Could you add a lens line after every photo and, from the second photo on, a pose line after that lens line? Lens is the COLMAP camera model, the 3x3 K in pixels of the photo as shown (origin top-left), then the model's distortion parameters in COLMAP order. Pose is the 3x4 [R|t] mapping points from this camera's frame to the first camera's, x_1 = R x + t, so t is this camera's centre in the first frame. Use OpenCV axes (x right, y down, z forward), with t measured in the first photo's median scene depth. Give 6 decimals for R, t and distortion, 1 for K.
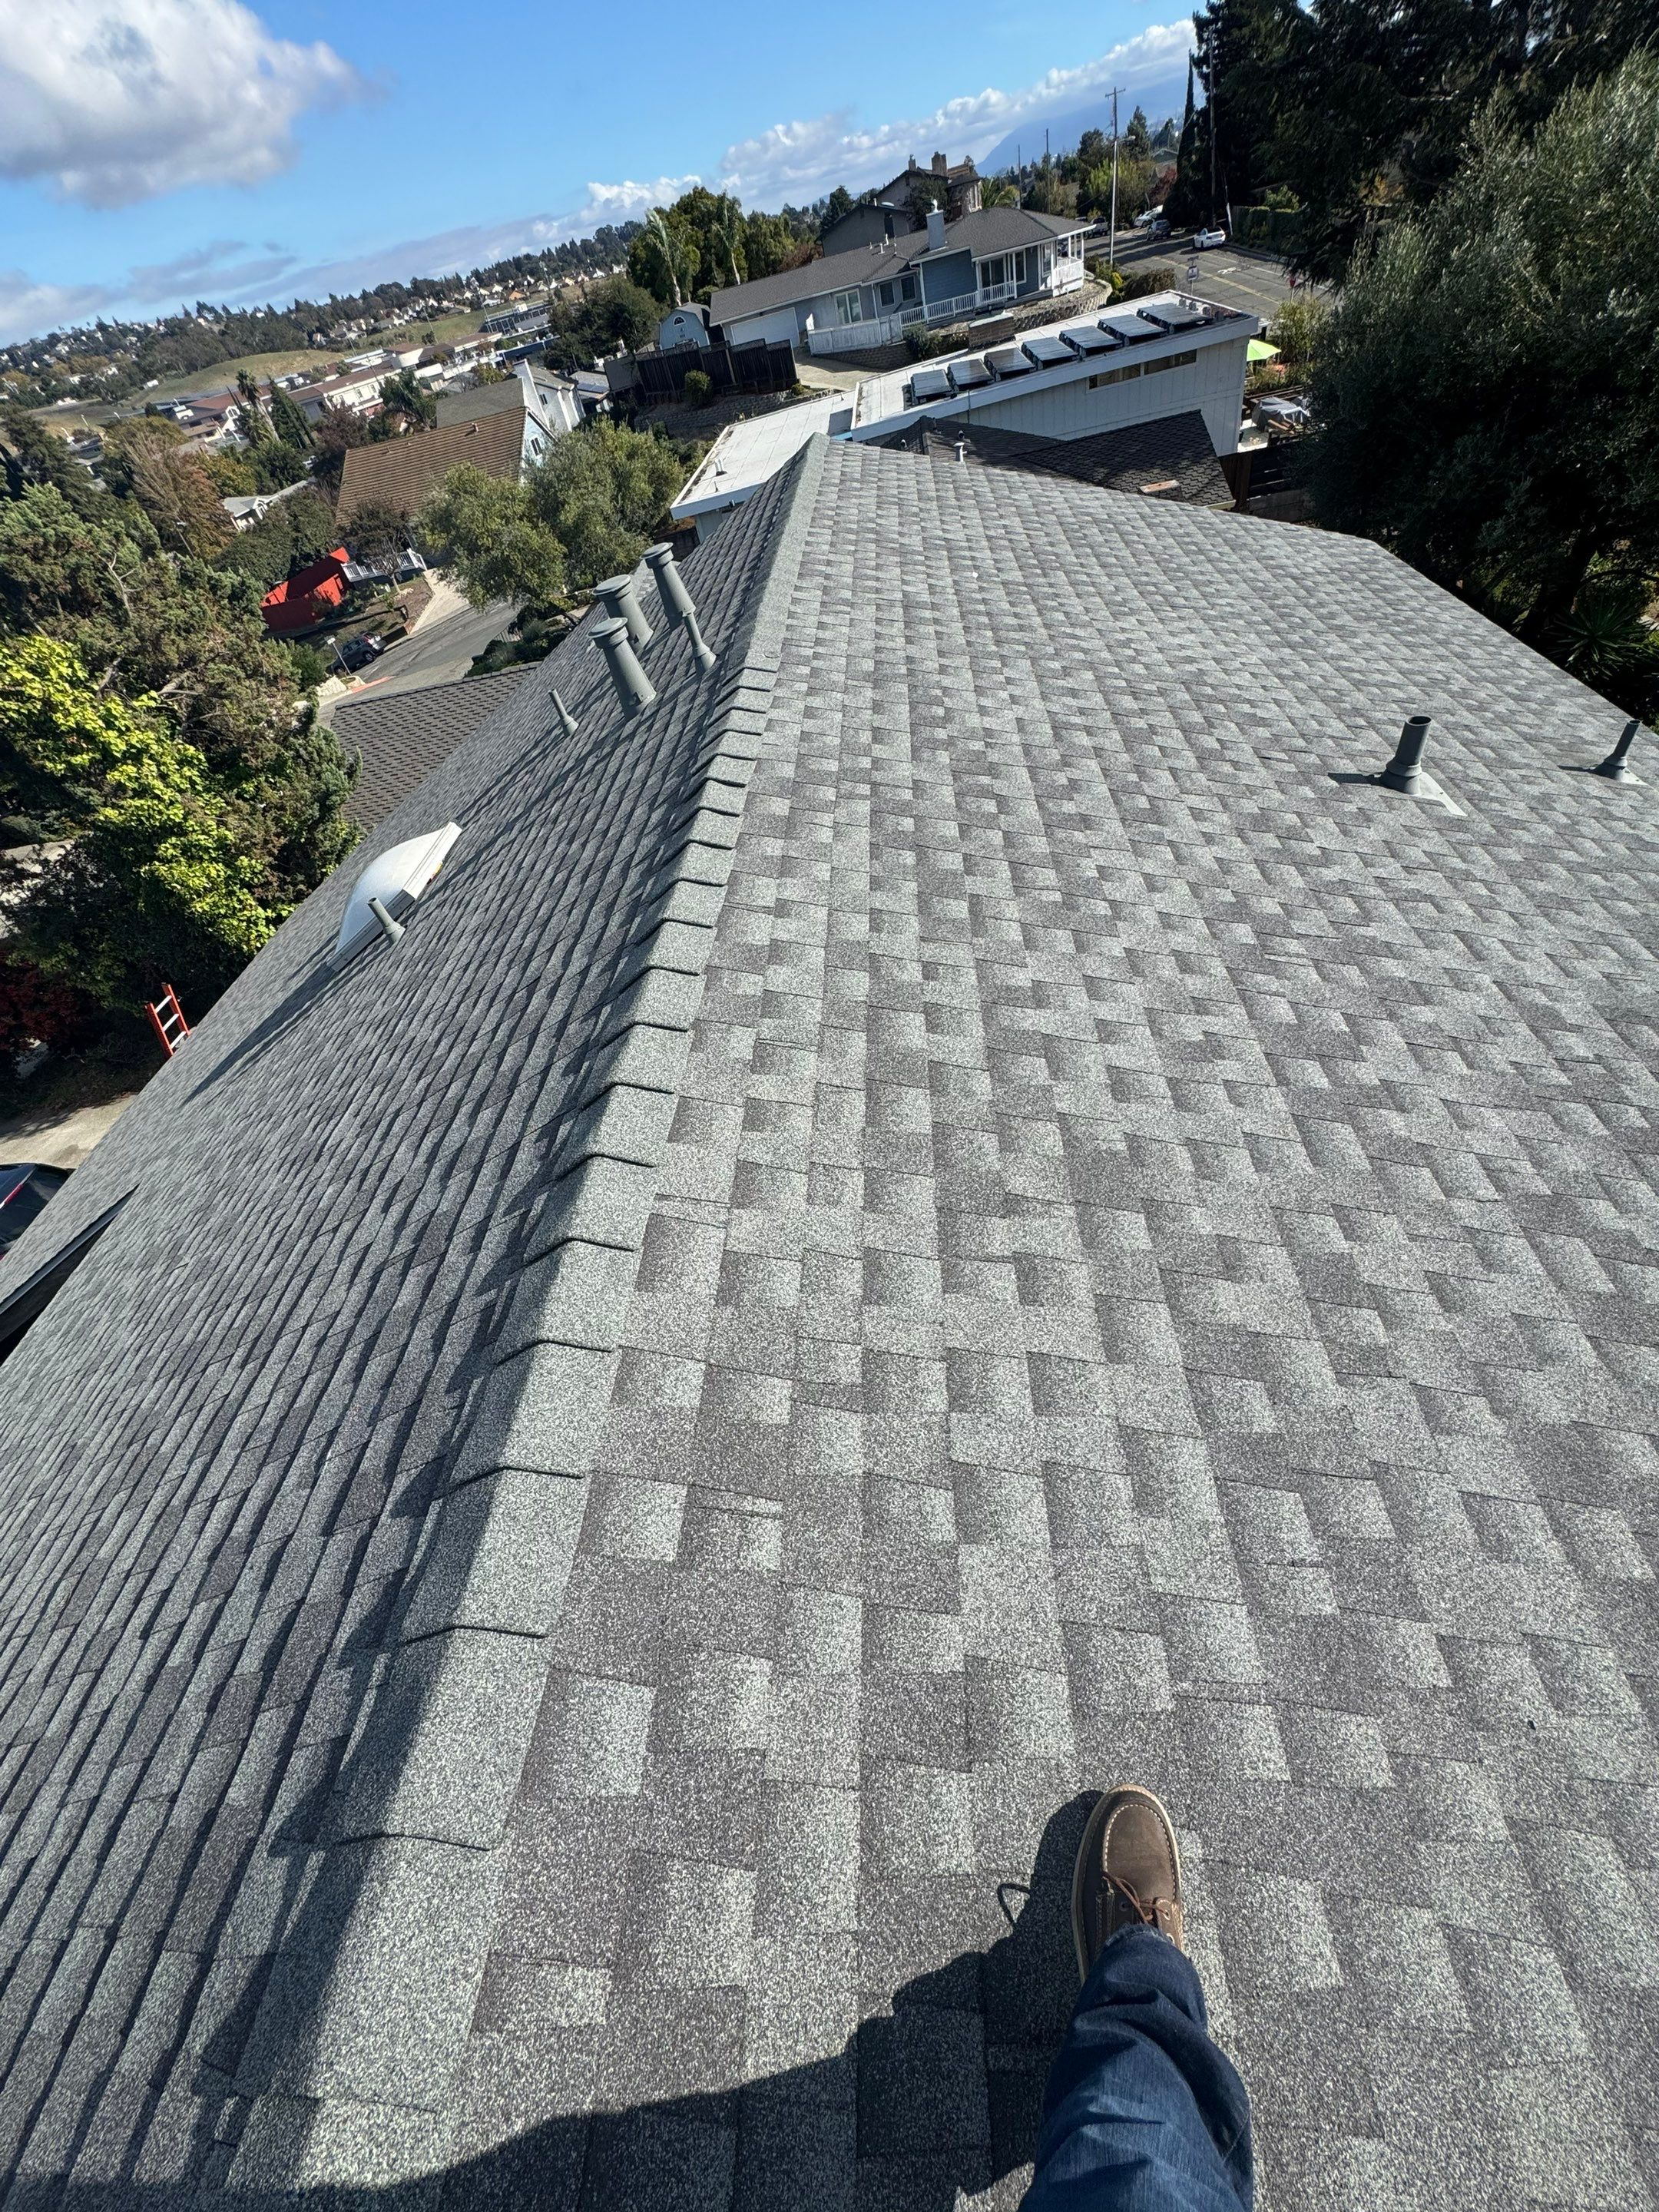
lens RADIAL K [[873.7, 0, 834.9], [0, 873.7, 1114.9], [0, 0, 1]] dist [-0.002831, -0.000040]
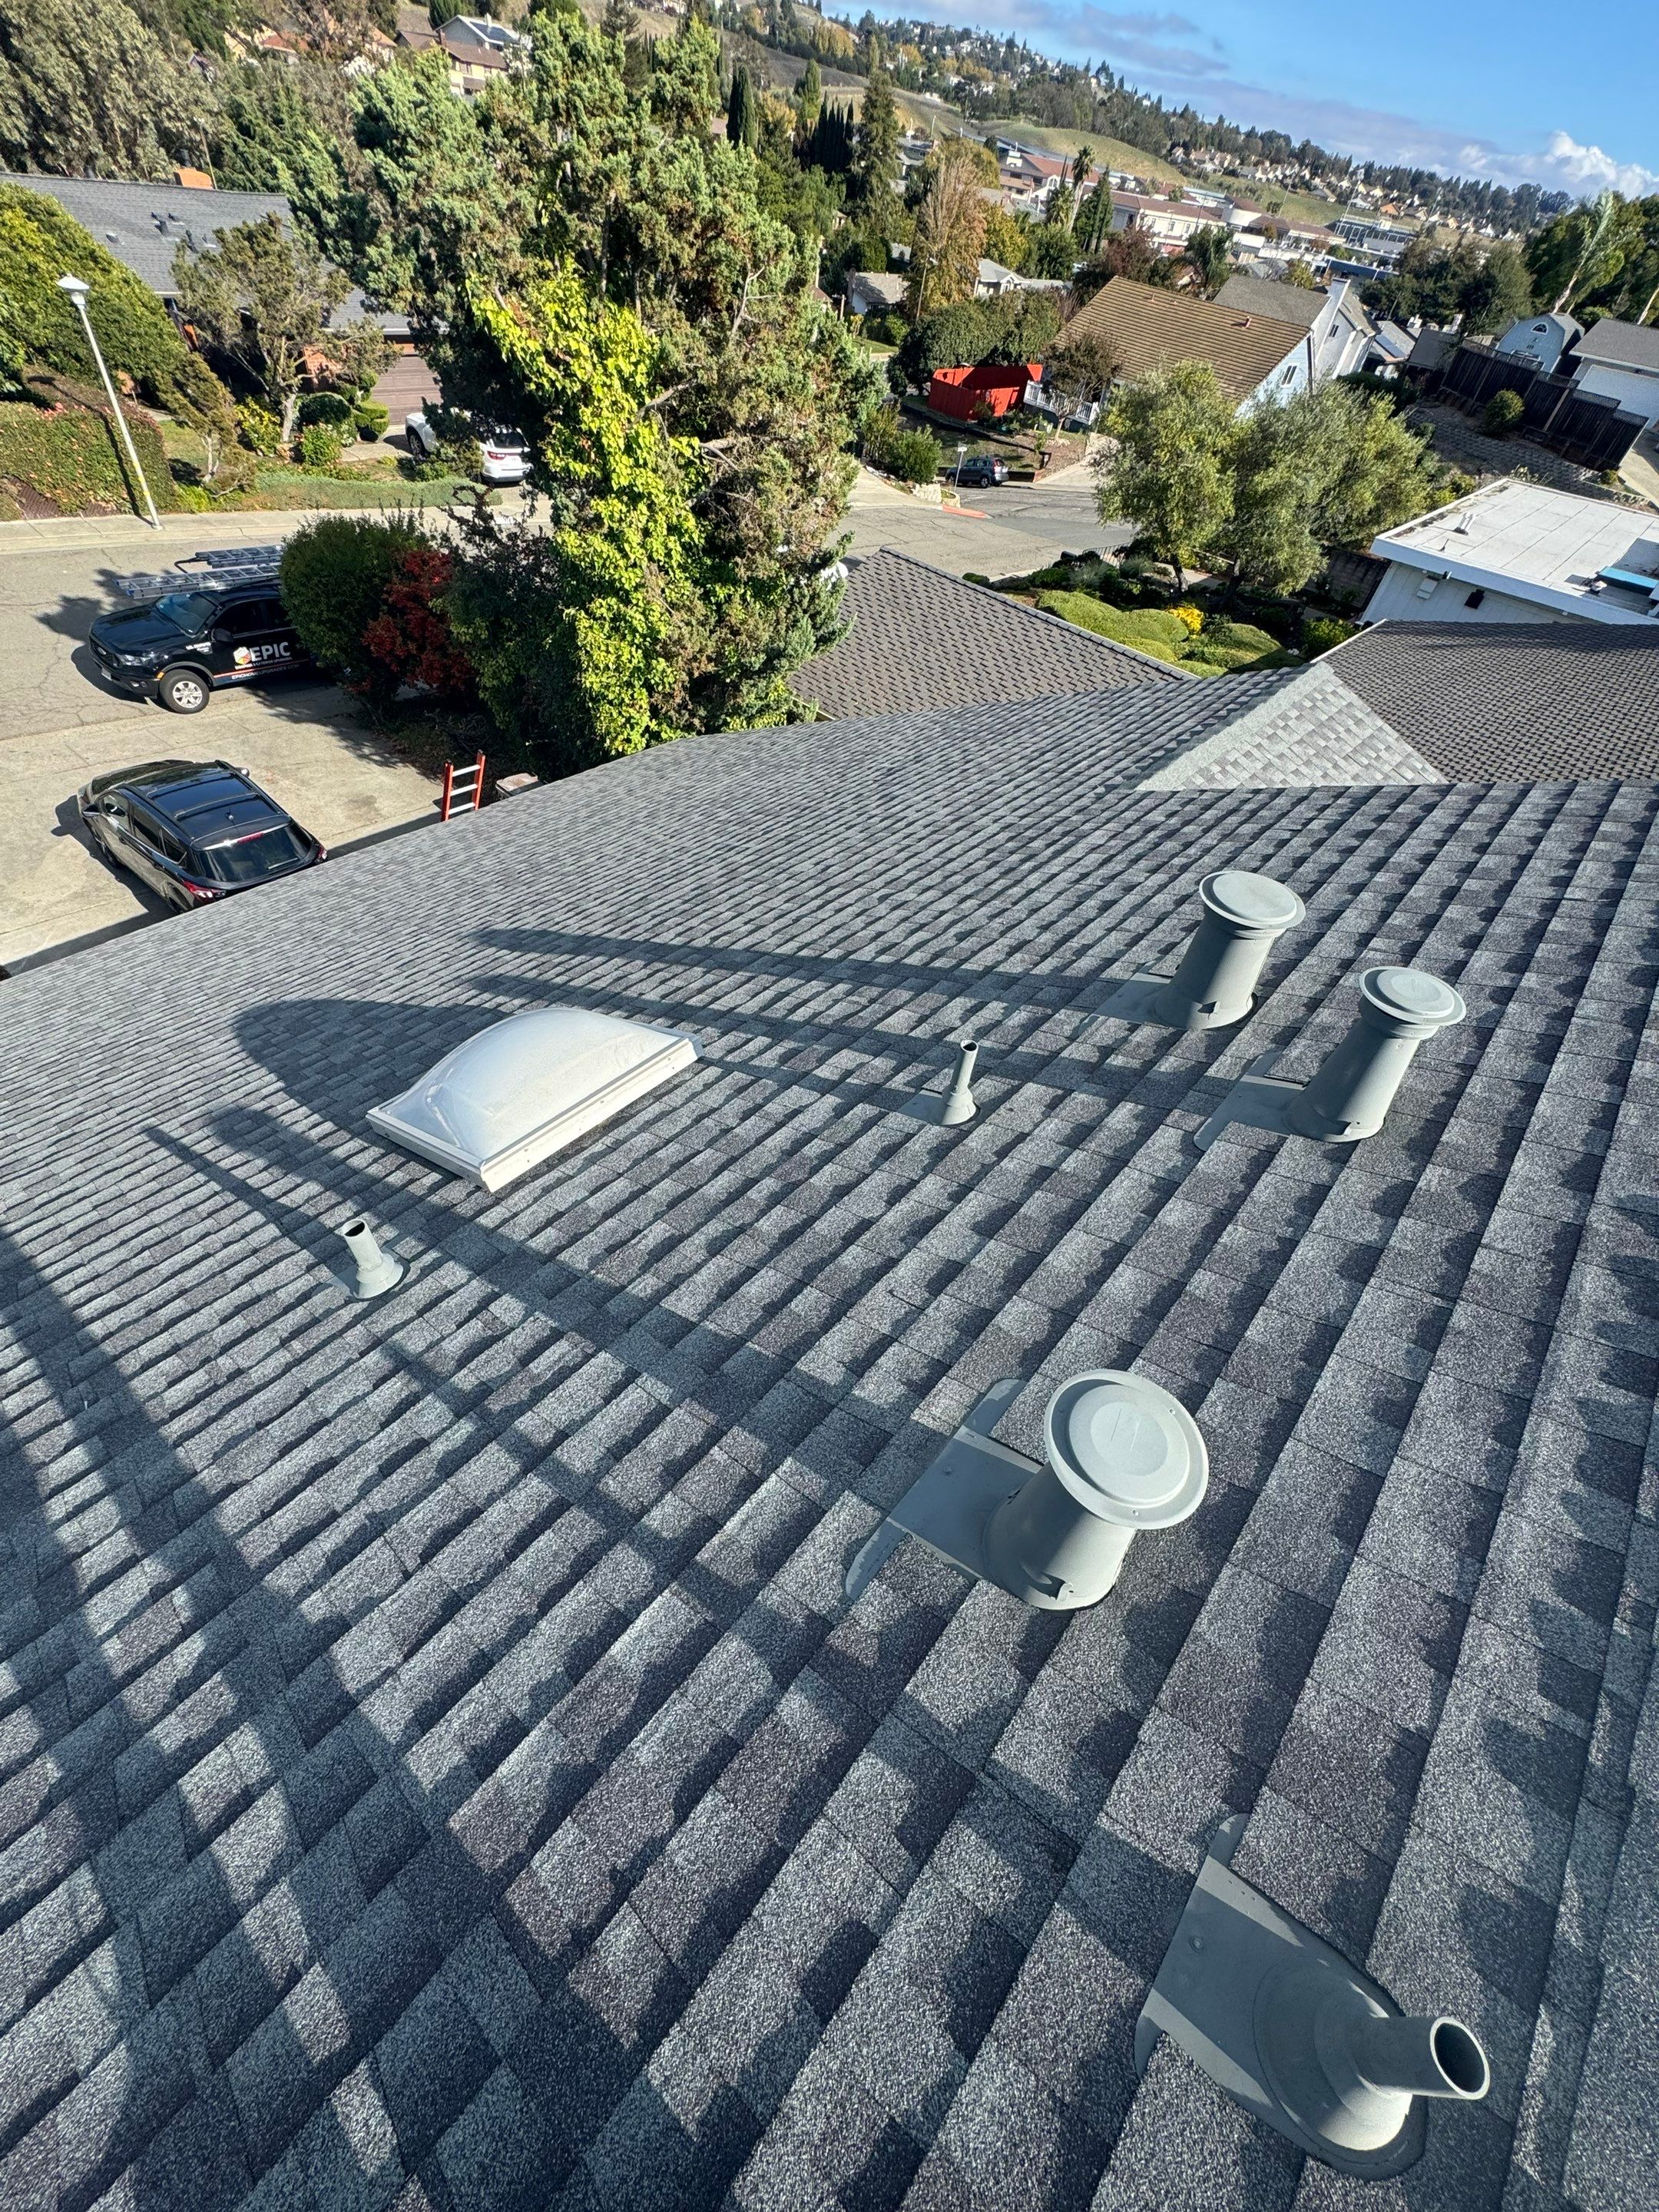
lens RADIAL K [[873.7, 0, 834.9], [0, 873.7, 1114.9], [0, 0, 1]] dist [-0.002831, -0.000040]
pose [[0.730409, 0.657001, -0.186689, -0.084263], [-0.640367, 0.753796, 0.147386, -0.149415], [0.237558, 0.011897, 0.971300, 0.172219]]
